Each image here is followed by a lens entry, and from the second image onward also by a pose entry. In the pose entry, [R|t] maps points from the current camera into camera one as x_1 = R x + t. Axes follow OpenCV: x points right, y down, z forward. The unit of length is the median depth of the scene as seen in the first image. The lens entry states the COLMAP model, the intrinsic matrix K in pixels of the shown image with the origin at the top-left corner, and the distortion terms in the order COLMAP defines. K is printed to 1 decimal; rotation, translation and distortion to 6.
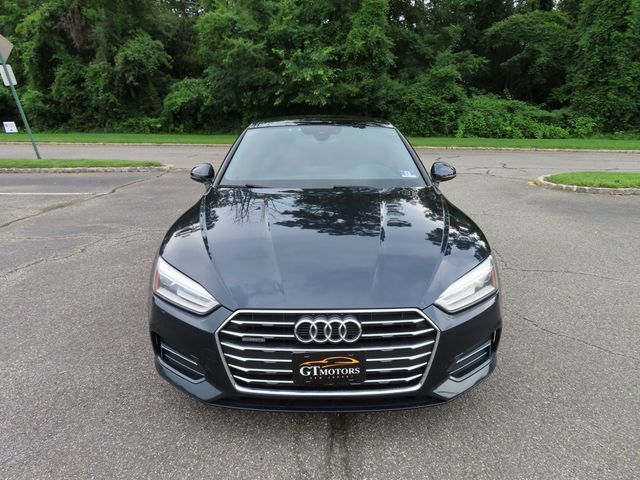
lens RADIAL K [[454.0, 0, 318.0], [0, 454.0, 240.8], [0, 0, 1]] dist [-0.016538, 0.010880]
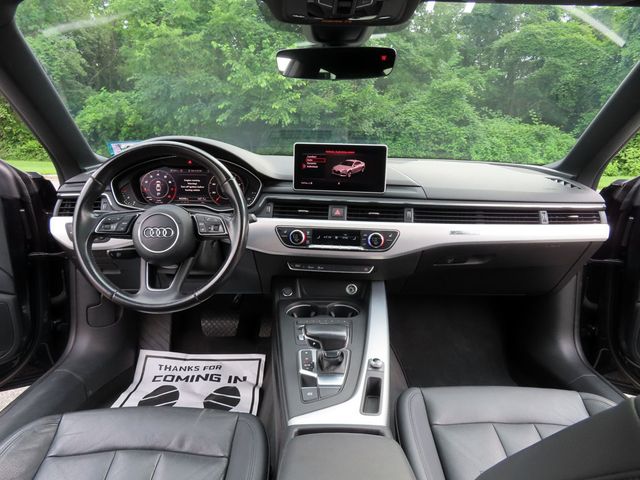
lens RADIAL K [[454.0, 0, 319.1], [0, 454.0, 239.8], [0, 0, 1]] dist [-0.016538, 0.010880]
pose [[0.998583, 0.007107, 0.052746, 0.025139], [-0.003120, 0.997156, -0.075301, -0.063644], [-0.053131, 0.075030, 0.995765, 0.291039]]
